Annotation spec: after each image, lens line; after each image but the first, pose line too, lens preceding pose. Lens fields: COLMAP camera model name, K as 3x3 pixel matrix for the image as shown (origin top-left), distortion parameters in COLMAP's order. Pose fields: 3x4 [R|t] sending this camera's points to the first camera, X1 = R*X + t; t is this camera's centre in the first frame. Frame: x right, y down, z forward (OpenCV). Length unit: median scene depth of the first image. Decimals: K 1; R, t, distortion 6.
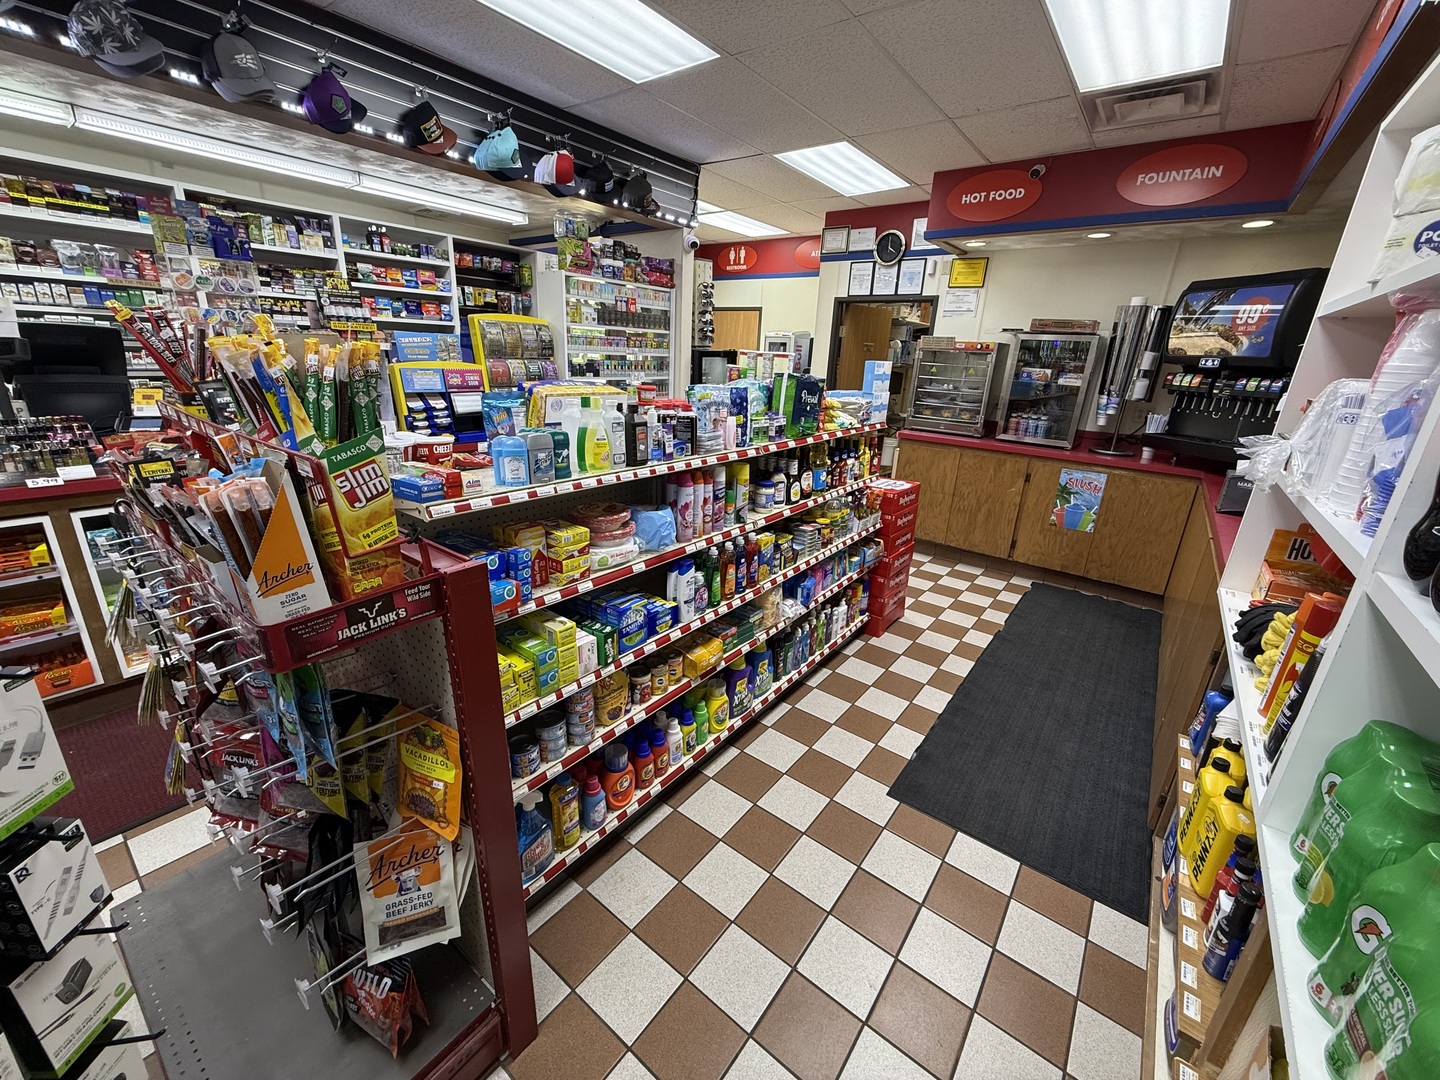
lens RADIAL K [[571.9, 0, 718.1], [0, 571.9, 538.4], [0, 0, 1]] dist [0.000722, -0.000184]
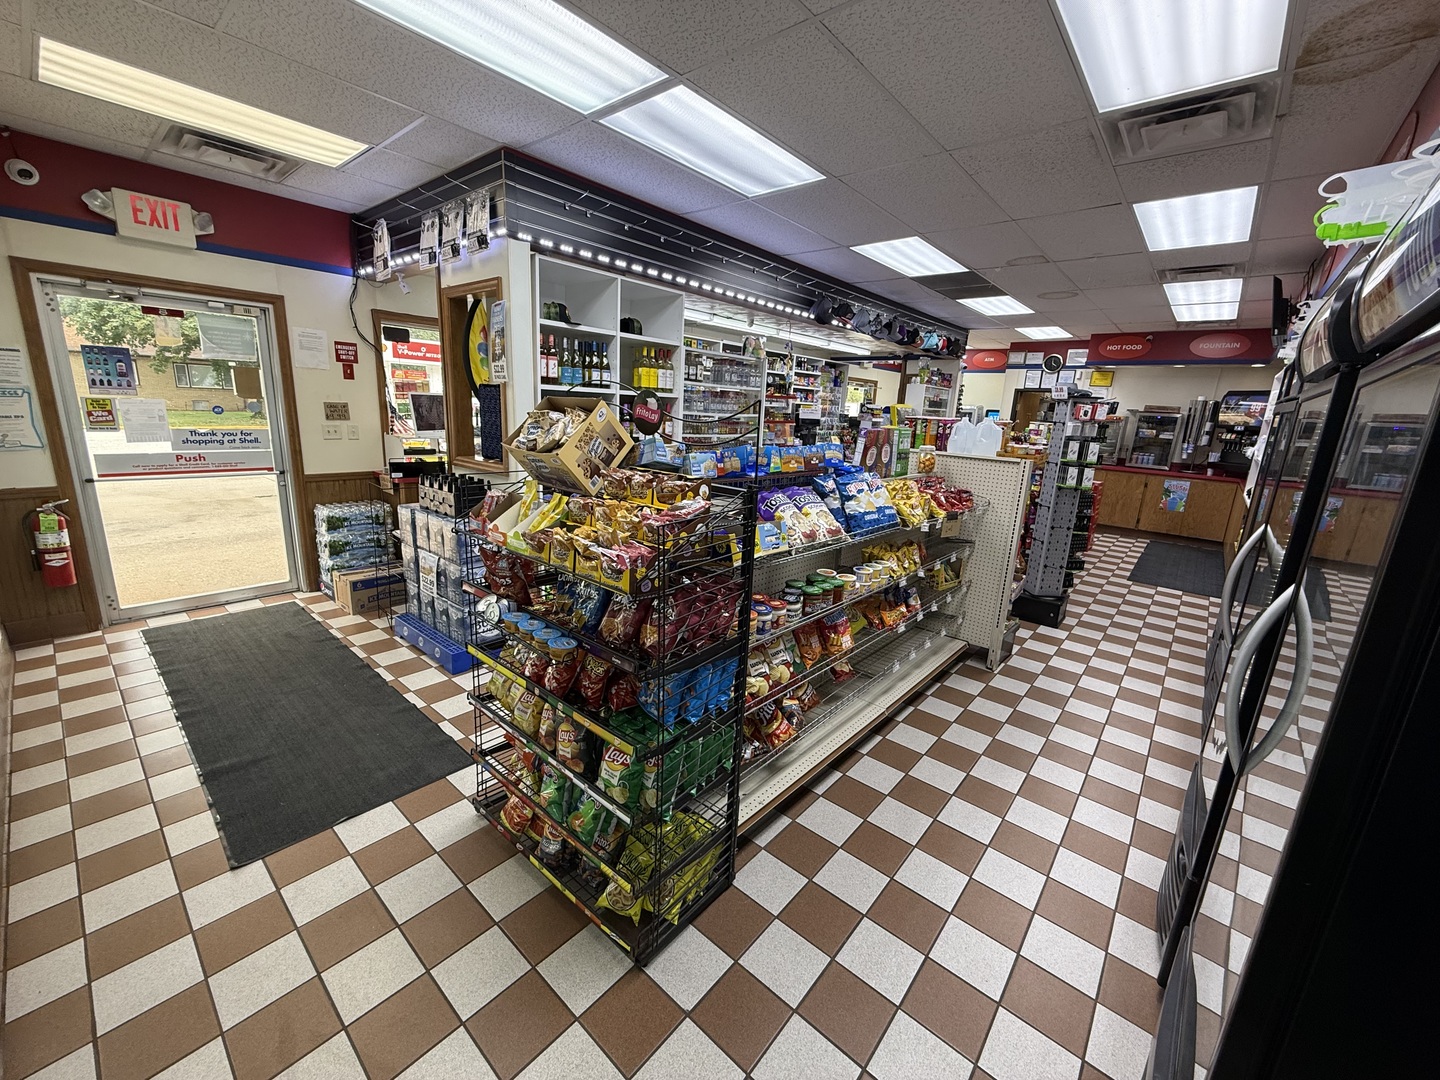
lens RADIAL K [[571.9, 0, 717.9], [0, 571.9, 534.8], [0, 0, 1]] dist [0.000722, -0.000184]
pose [[0.998750, 0.015303, -0.047578, -0.823677], [-0.019877, 0.995067, -0.097198, 0.283135], [0.045856, 0.098022, 0.994127, -0.988839]]
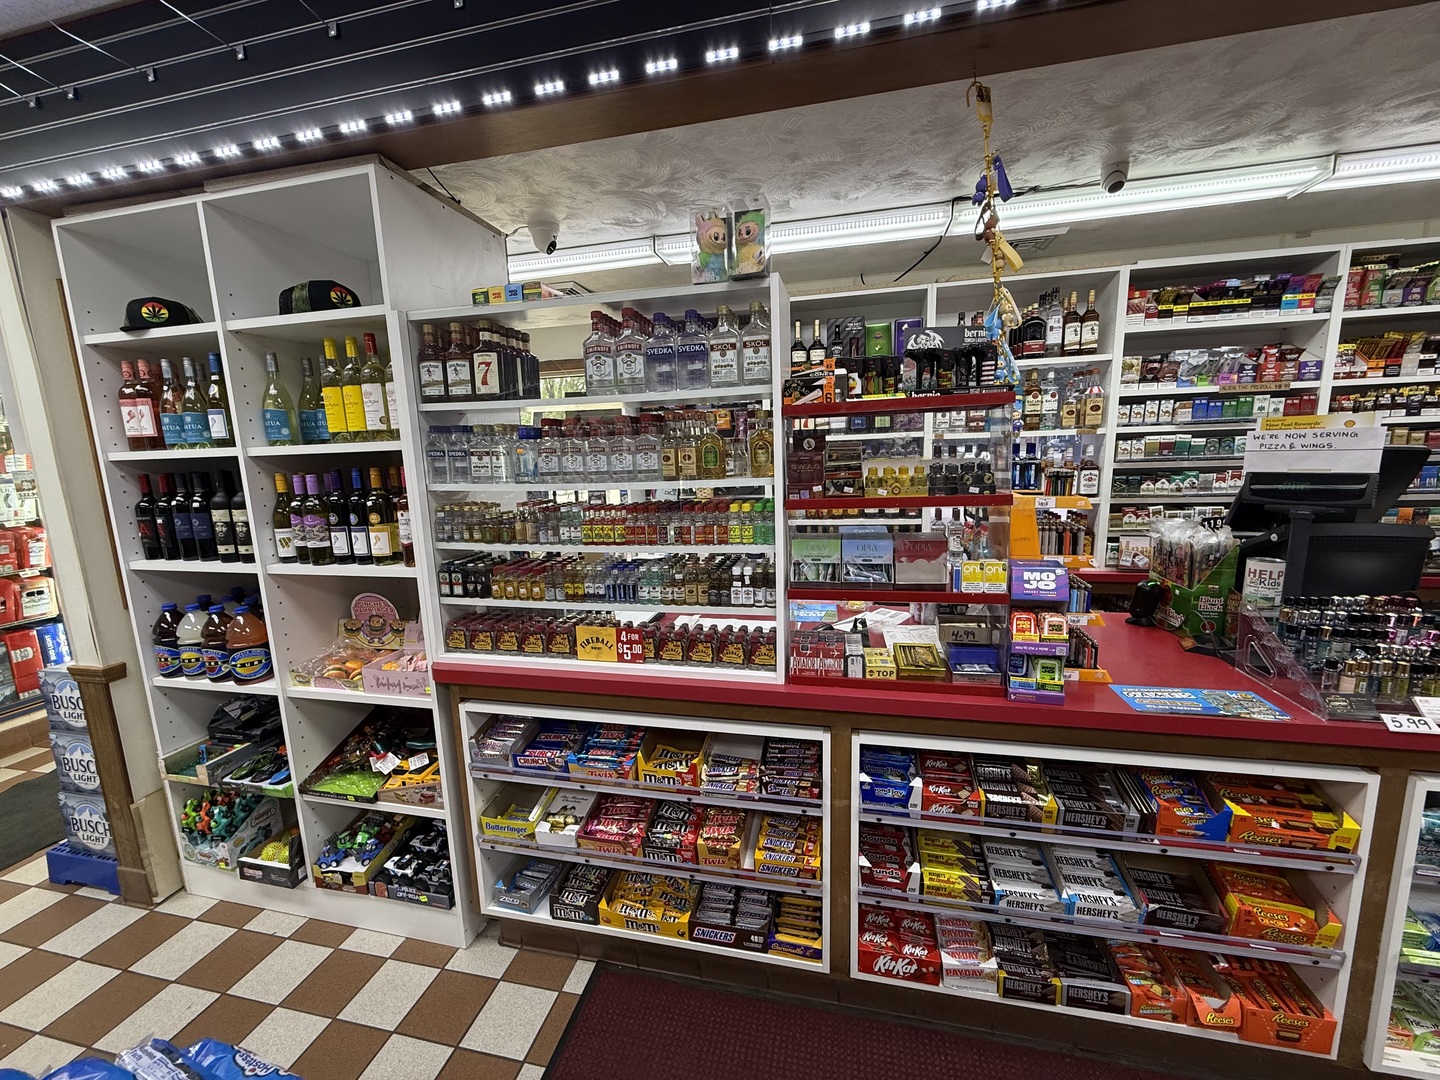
lens RADIAL K [[571.9, 0, 719.5], [0, 571.9, 538.9], [0, 0, 1]] dist [0.000722, -0.000184]
pose [[0.419182, 0.087601, -0.903666, -0.489080], [-0.233918, 0.972152, -0.014267, -0.054345], [0.877251, 0.217364, 0.428000, 0.064815]]
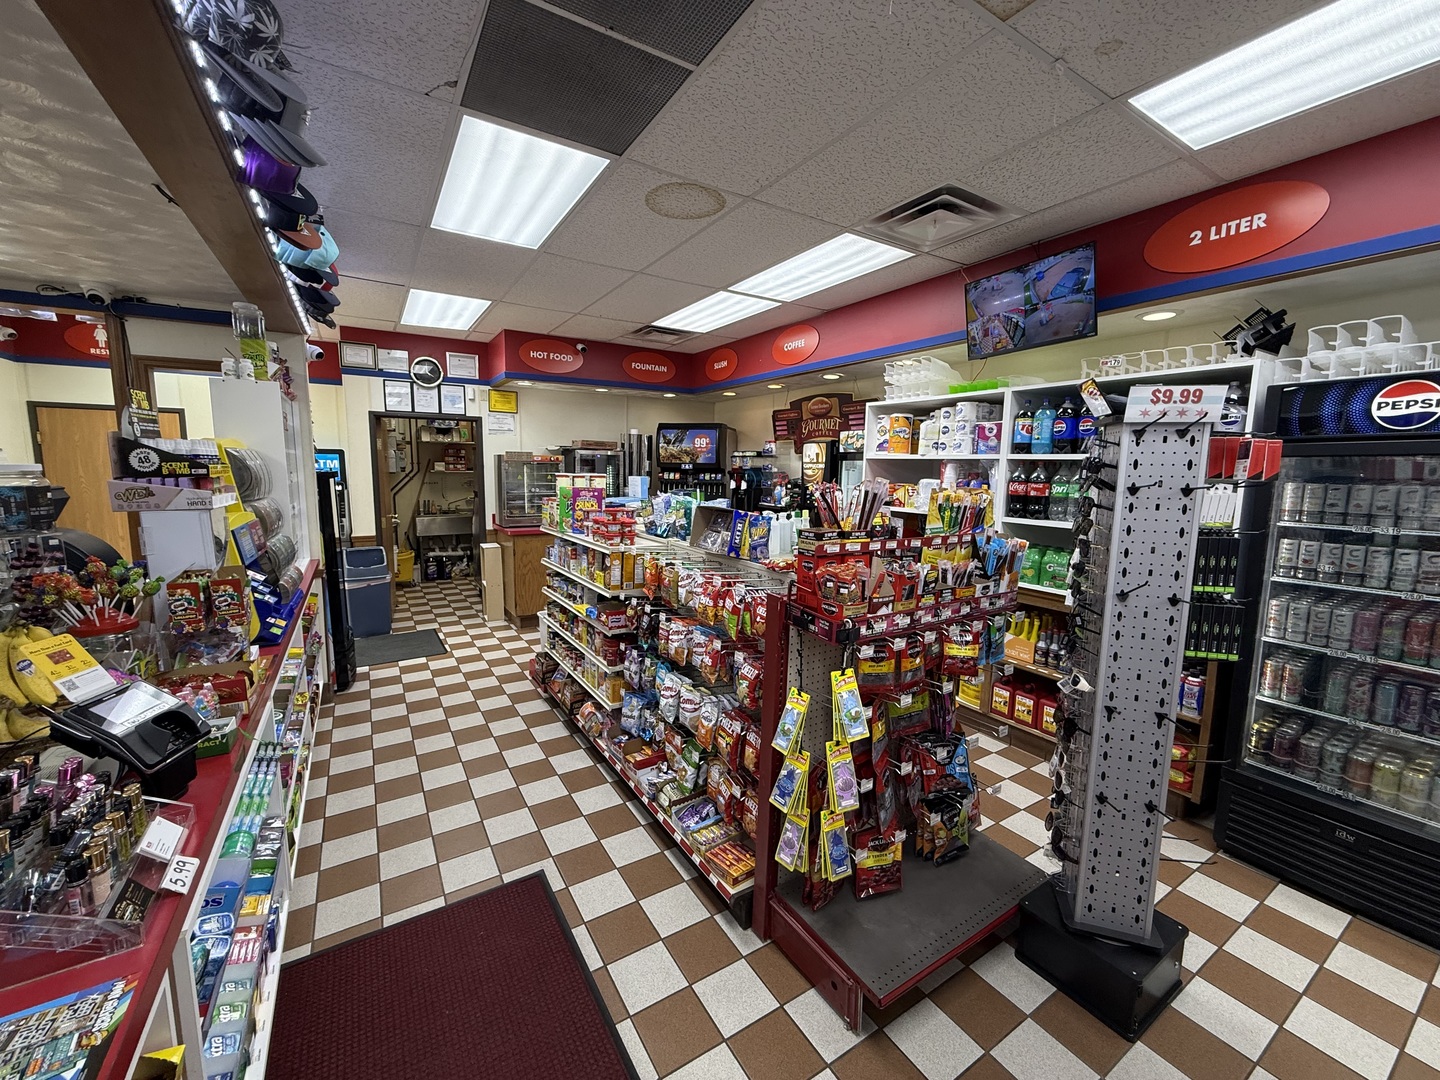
lens RADIAL K [[571.9, 0, 718.6], [0, 571.9, 545.2], [0, 0, 1]] dist [0.000722, -0.000184]
pose [[0.335567, -0.173096, 0.925976, -0.711324], [0.296584, 0.952397, 0.070555, -0.133094], [-0.894110, 0.250954, 0.370931, 0.228274]]
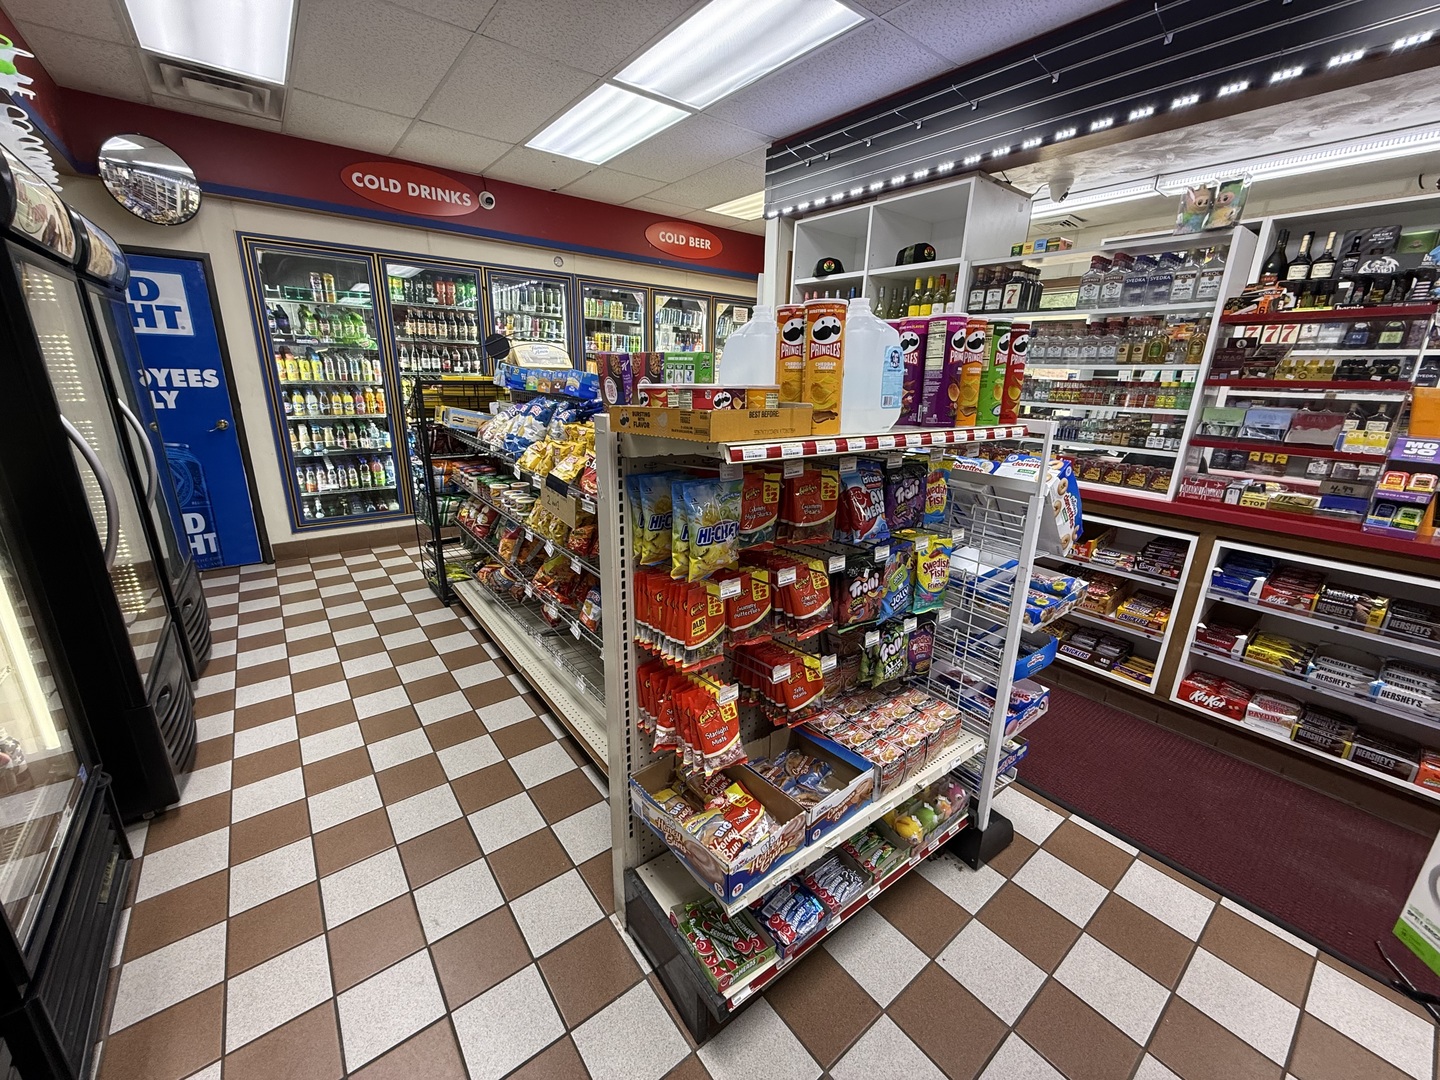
lens RADIAL K [[571.9, 0, 720.1], [0, 571.9, 538.1], [0, 0, 1]] dist [0.000722, -0.000184]
pose [[-0.242149, 0.226910, -0.943332, -0.138246], [-0.338636, 0.891360, 0.301335, 0.033611], [0.909224, 0.392414, -0.139003, -0.038057]]
